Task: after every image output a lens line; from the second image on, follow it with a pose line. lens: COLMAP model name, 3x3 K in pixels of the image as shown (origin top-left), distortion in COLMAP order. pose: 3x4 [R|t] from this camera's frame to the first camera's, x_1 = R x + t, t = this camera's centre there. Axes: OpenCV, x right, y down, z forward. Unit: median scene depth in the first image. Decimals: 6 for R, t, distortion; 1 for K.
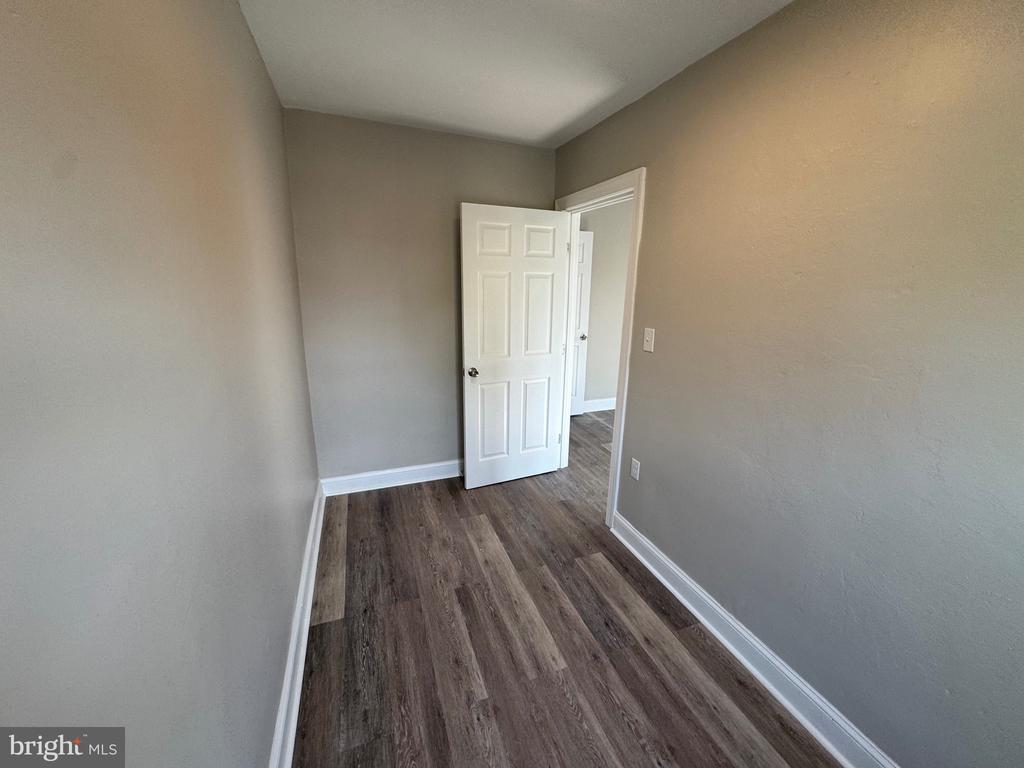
lens RADIAL K [[409.0, 0, 512.0], [0, 409.0, 384.0], [0, 0, 1]] dist [-0.002557, 0.000586]
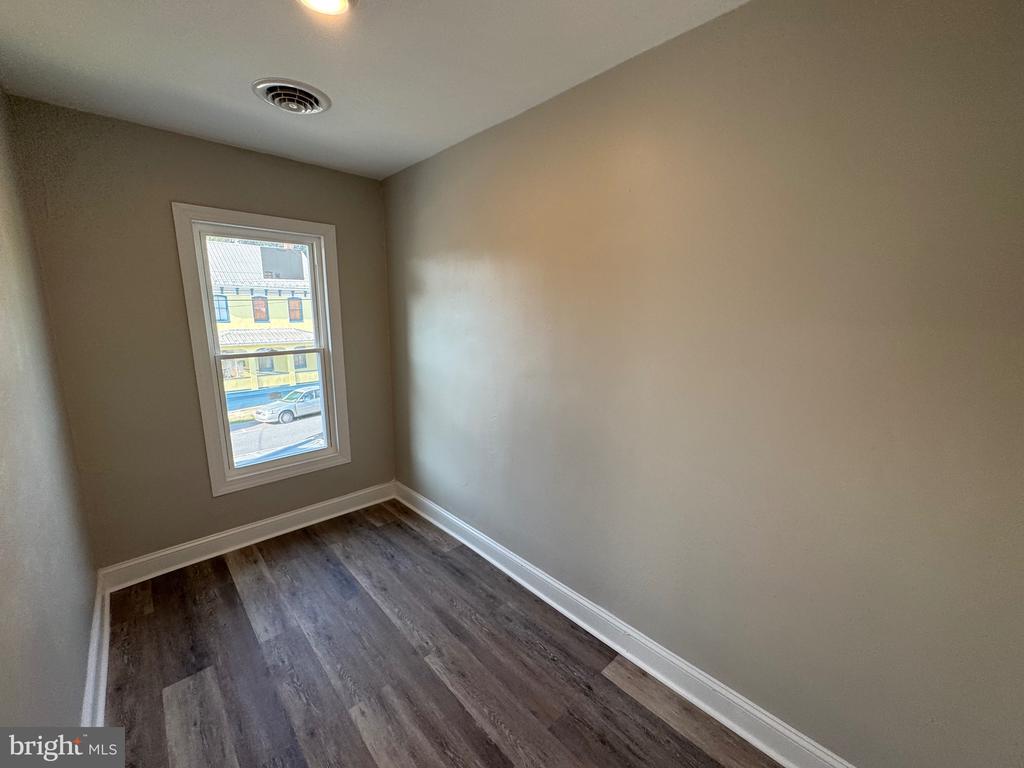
lens RADIAL K [[409.0, 0, 512.0], [0, 409.0, 384.0], [0, 0, 1]] dist [-0.002557, 0.000586]
pose [[-0.922058, 0.048479, -0.384005, 0.108733], [-0.120033, 0.907395, 0.402773, -0.408448], [0.367970, 0.417473, -0.830851, 1.558680]]
